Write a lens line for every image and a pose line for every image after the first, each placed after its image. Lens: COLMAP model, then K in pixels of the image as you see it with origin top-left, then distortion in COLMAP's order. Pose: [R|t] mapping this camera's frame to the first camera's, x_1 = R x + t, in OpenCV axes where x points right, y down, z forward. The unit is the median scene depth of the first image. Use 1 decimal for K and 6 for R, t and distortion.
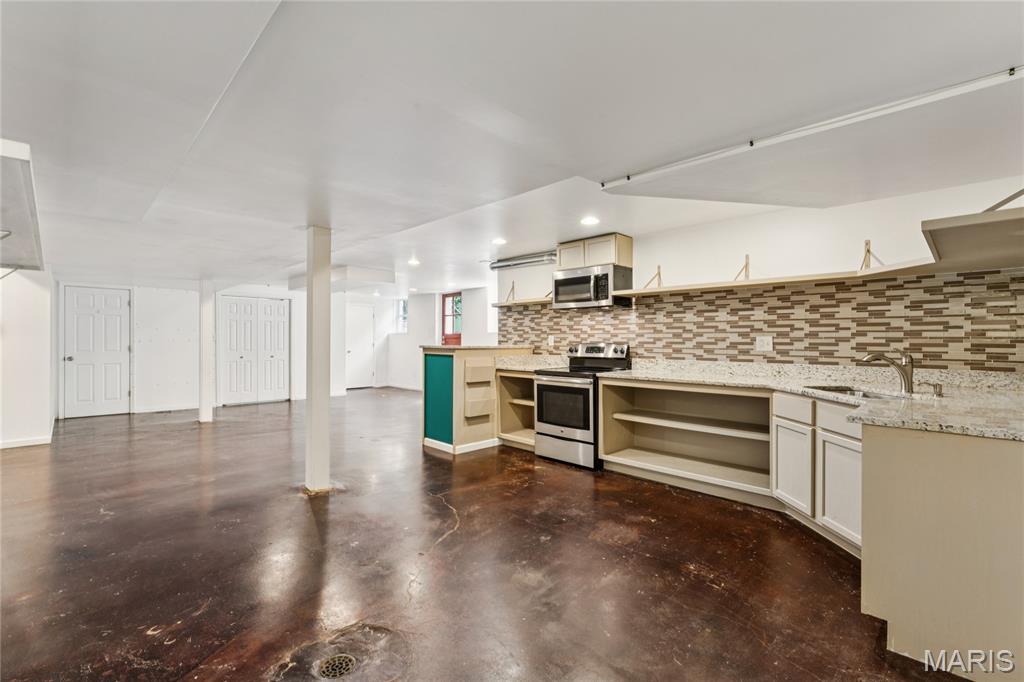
lens RADIAL K [[455.3, 0, 511.7], [0, 455.3, 343.6], [0, 0, 1]] dist [-0.000777, -0.001329]
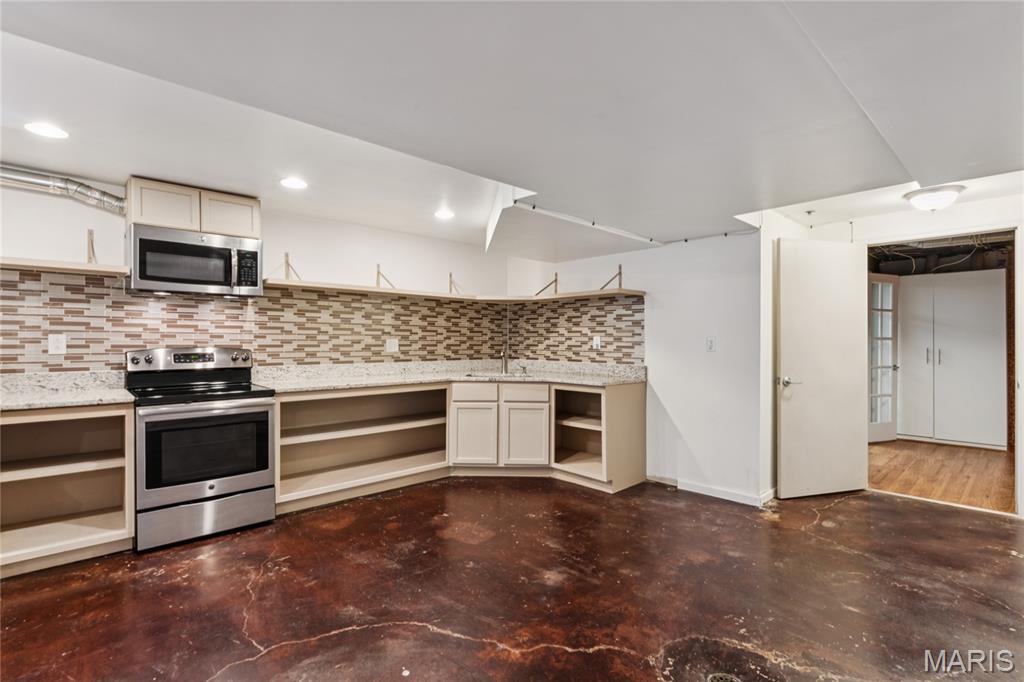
lens RADIAL K [[495.7, 0, 511.0], [0, 495.7, 339.9], [0, 0, 1]] dist [-0.014842, 0.000286]
pose [[0.011567, 0.001829, 0.999931, -0.647513], [0.008334, 0.999963, -0.001925, -0.008439], [-0.999898, 0.008356, 0.011552, 0.653049]]
